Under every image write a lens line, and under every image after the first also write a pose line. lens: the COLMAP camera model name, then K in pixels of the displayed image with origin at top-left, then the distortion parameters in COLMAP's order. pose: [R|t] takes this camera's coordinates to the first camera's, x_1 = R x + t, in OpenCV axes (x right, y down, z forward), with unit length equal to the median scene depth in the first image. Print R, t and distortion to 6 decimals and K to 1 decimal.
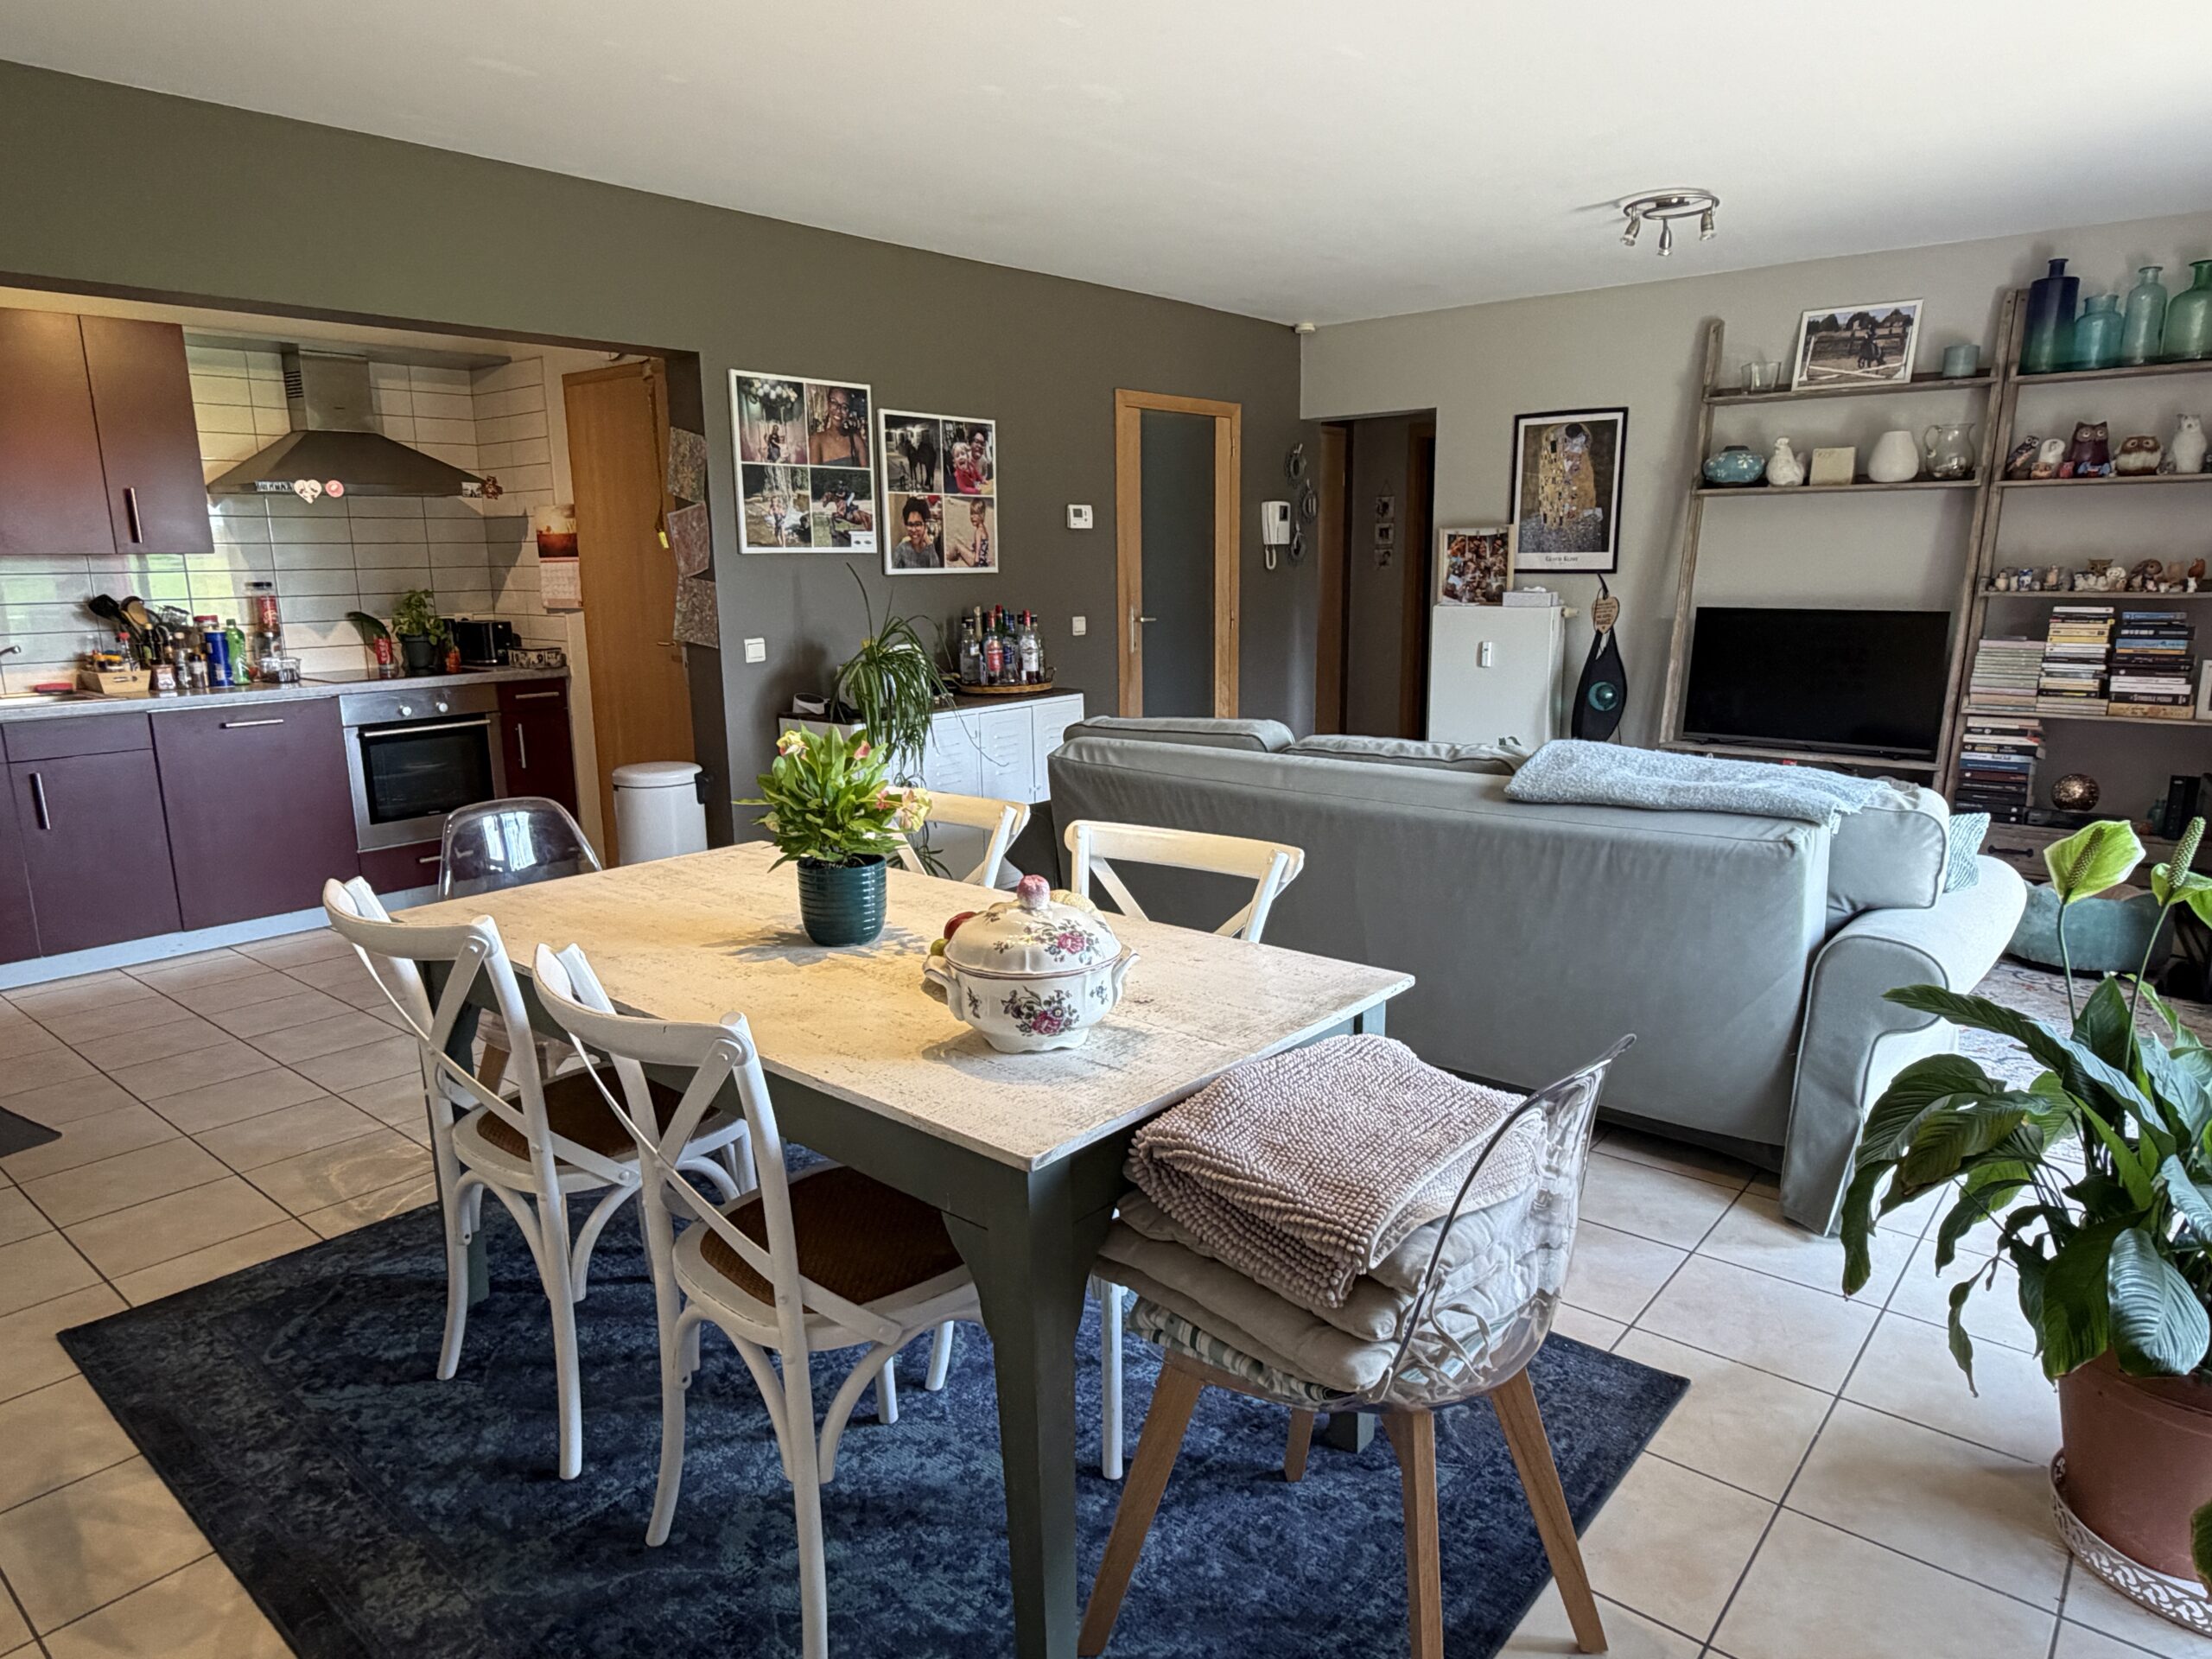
lens RADIAL K [[1379.7, 0, 1101.7], [0, 1379.7, 835.8], [0, 0, 1]] dist [-0.014055, 0.011221]
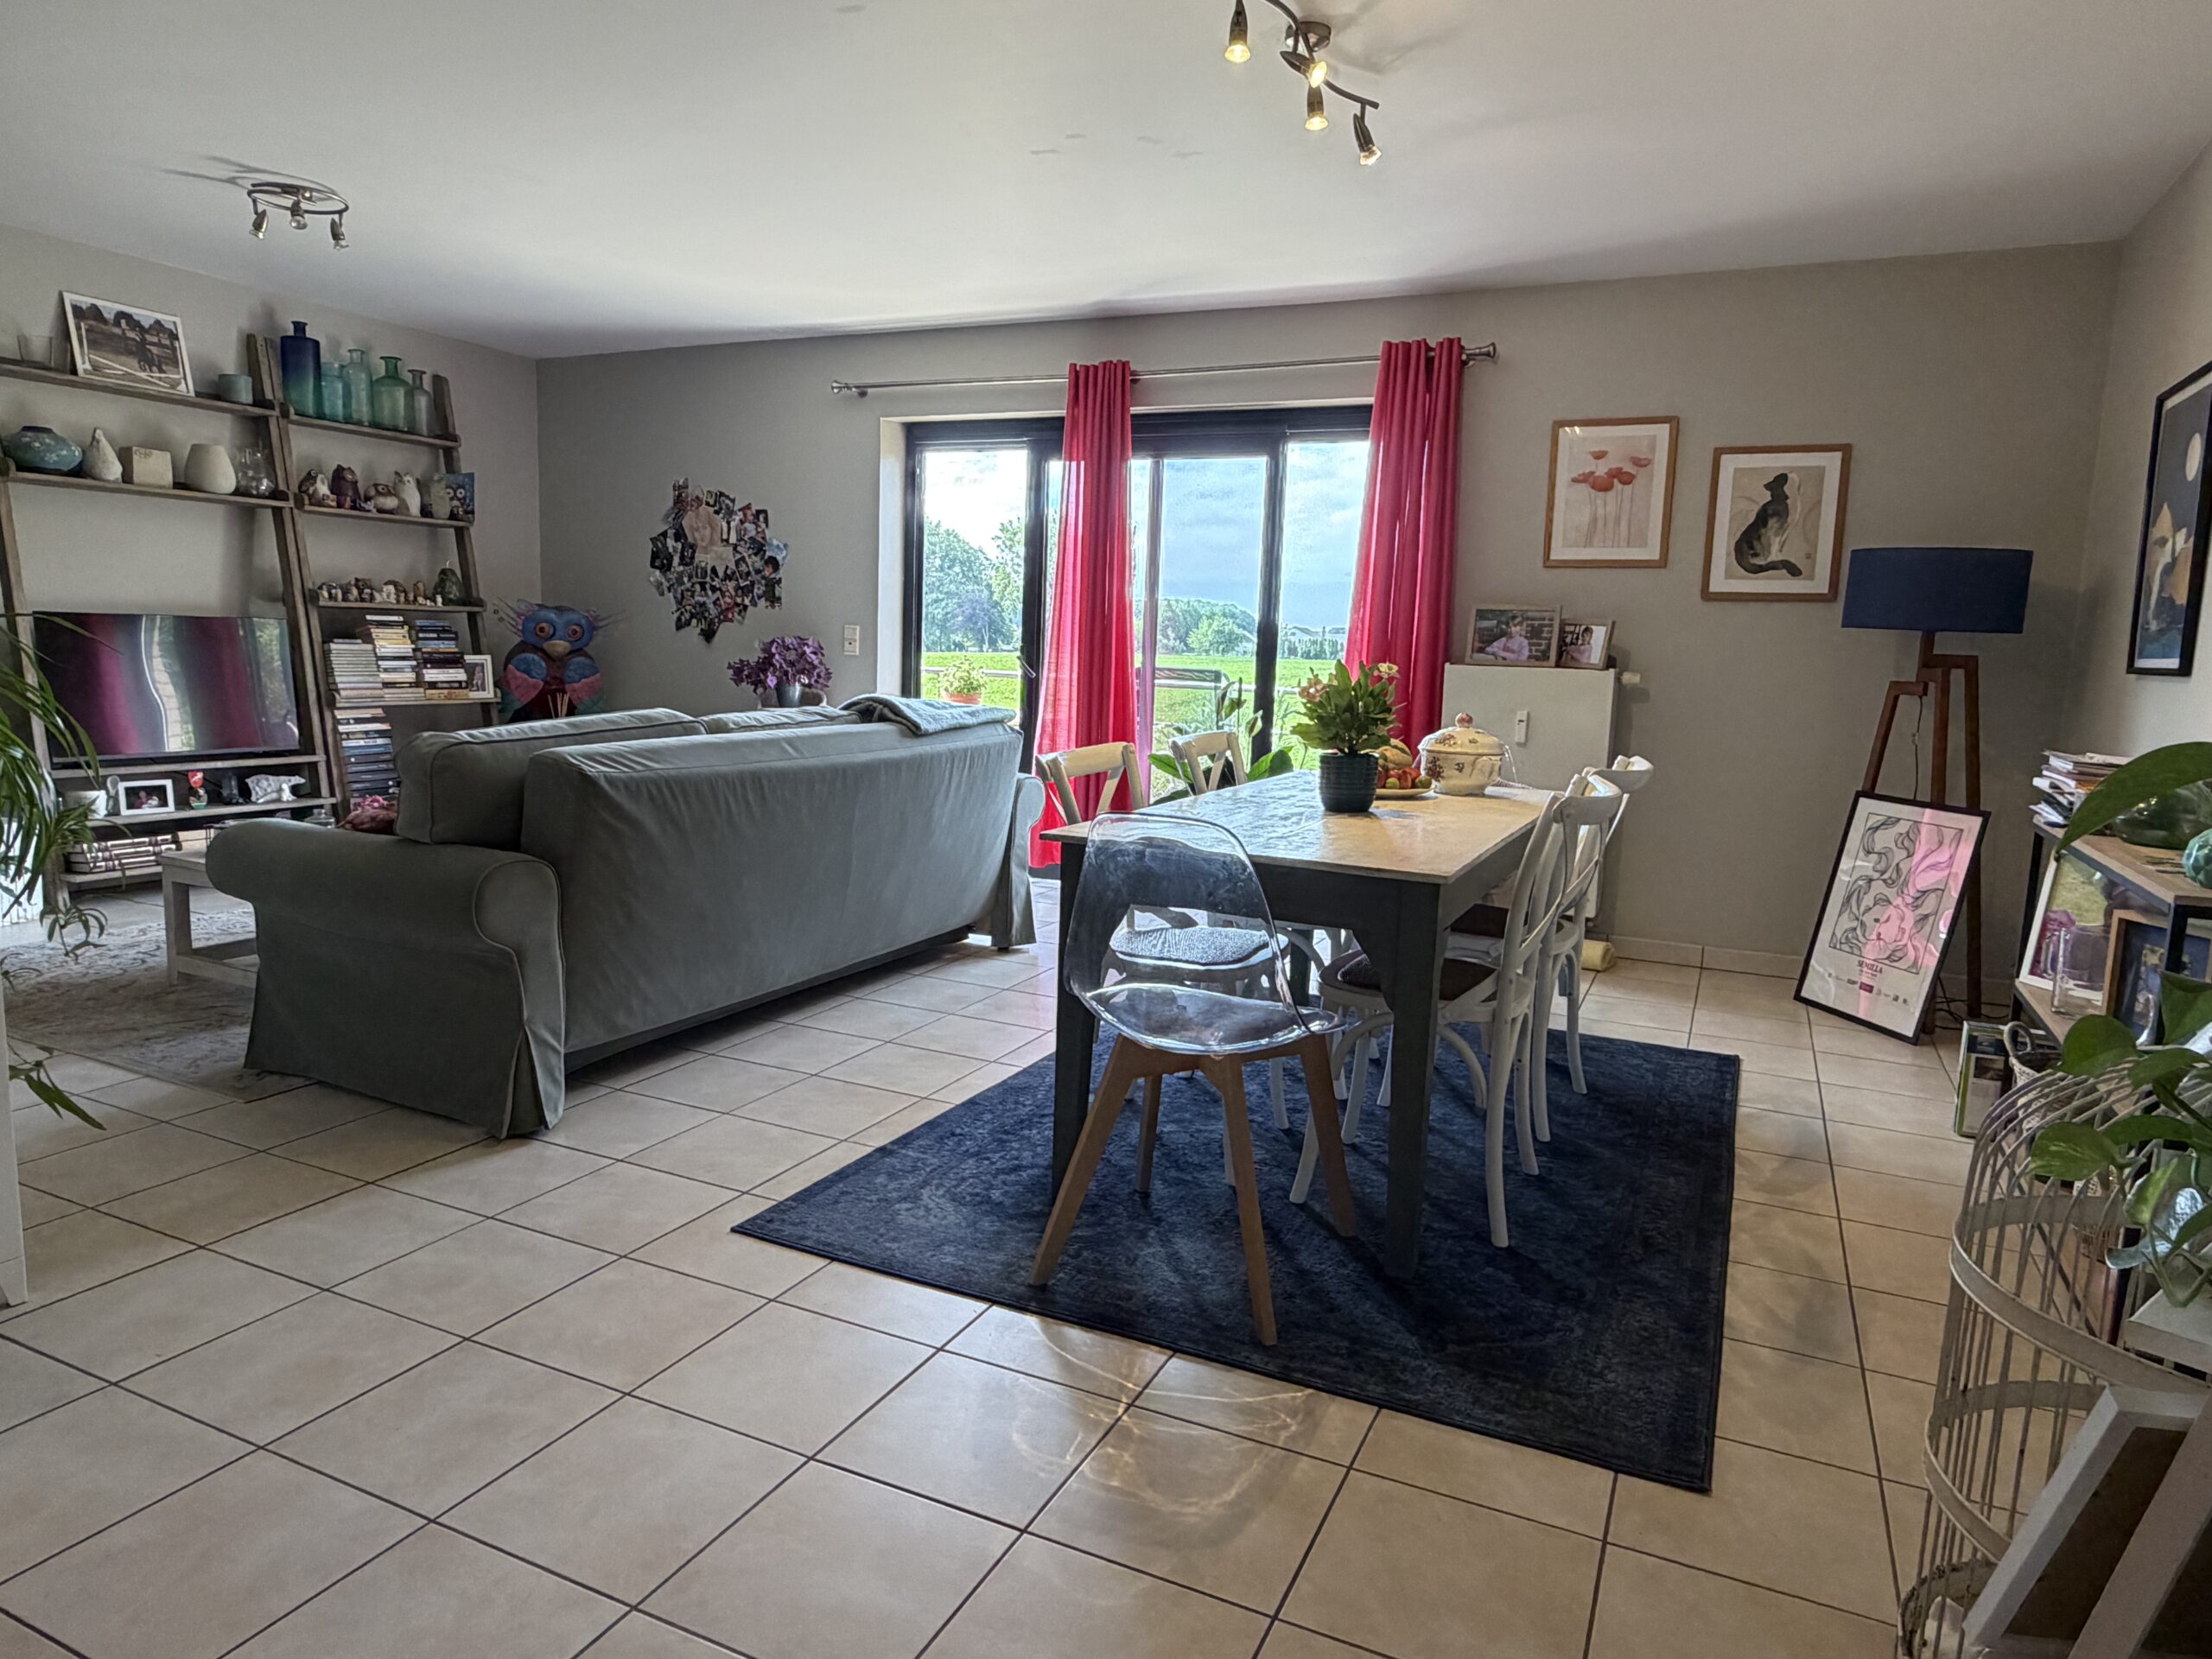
lens RADIAL K [[1379.7, 0, 1102.3], [0, 1379.7, 832.8], [0, 0, 1]] dist [-0.014055, 0.011221]
pose [[-0.257116, -0.132044, 0.957317, -0.657696], [0.163345, 0.970429, 0.177724, -0.088884], [-0.952476, 0.202068, -0.227944, 0.688434]]
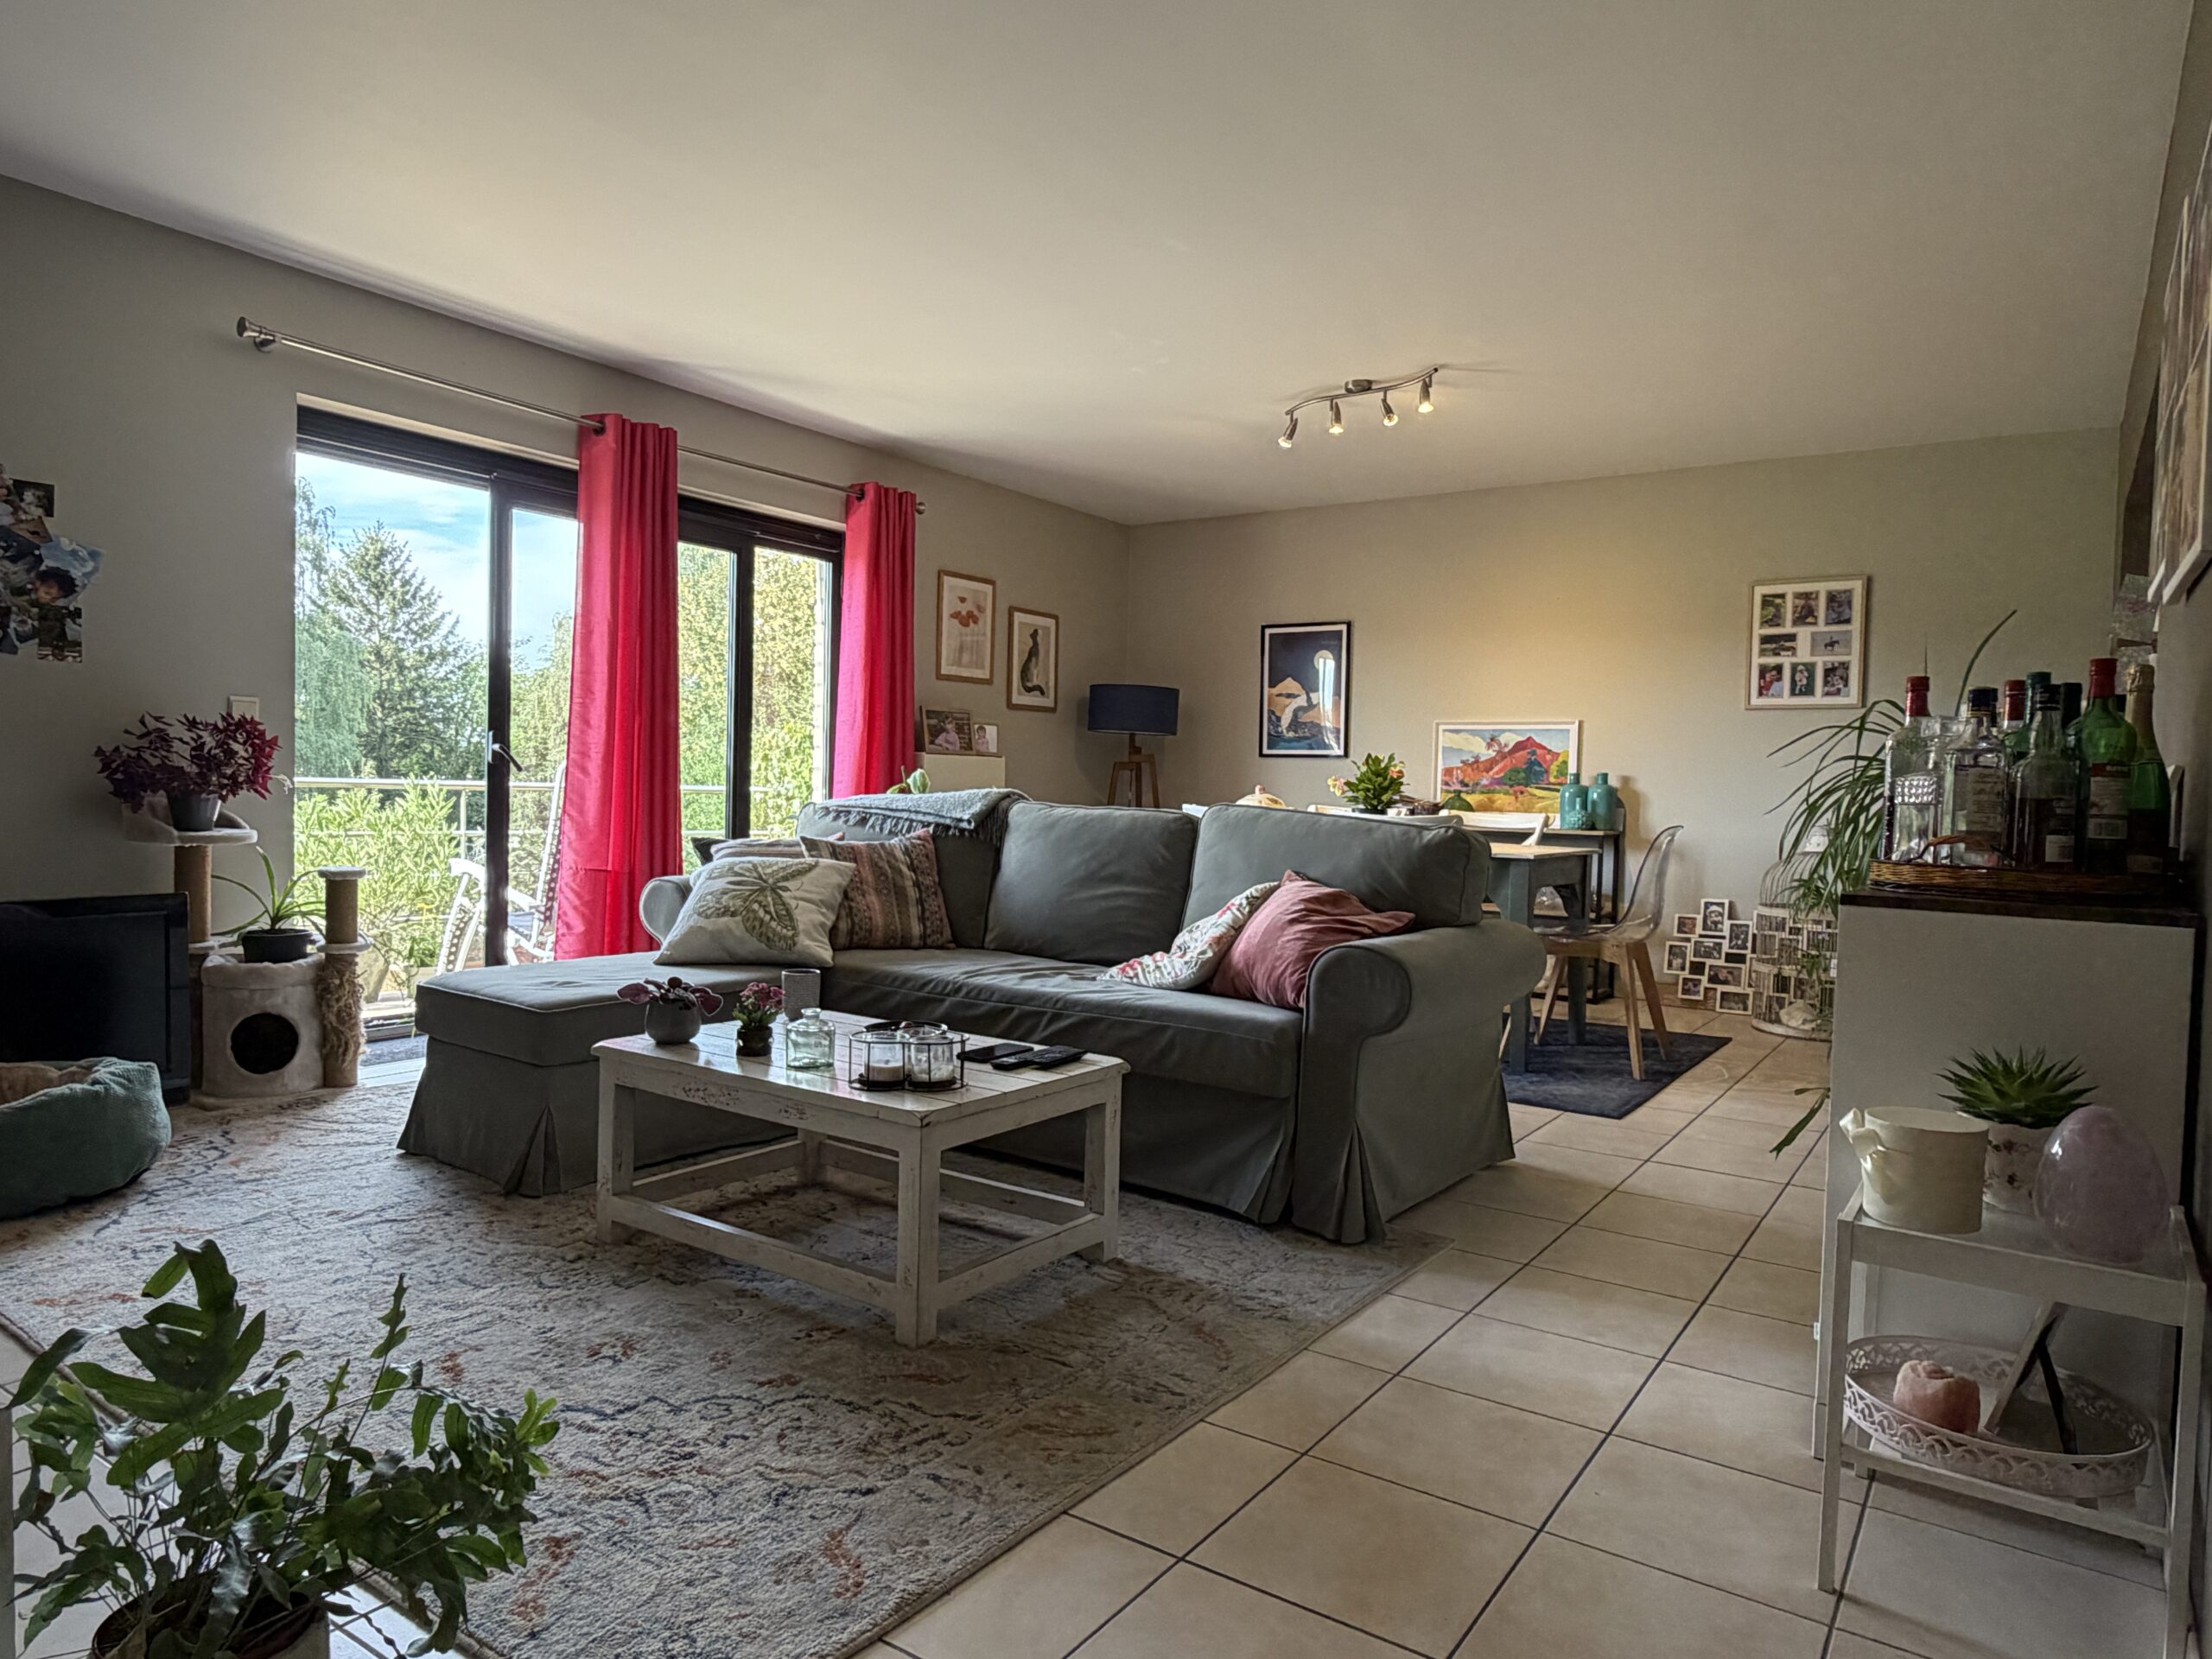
lens RADIAL K [[1379.7, 0, 1100.0], [0, 1379.7, 837.6], [0, 0, 1]] dist [-0.014055, 0.011221]
pose [[-0.995139, -0.008128, -0.098140, 0.229306], [-0.031122, 0.971467, 0.235123, -0.213392], [0.093429, 0.237034, -0.966998, 1.438549]]
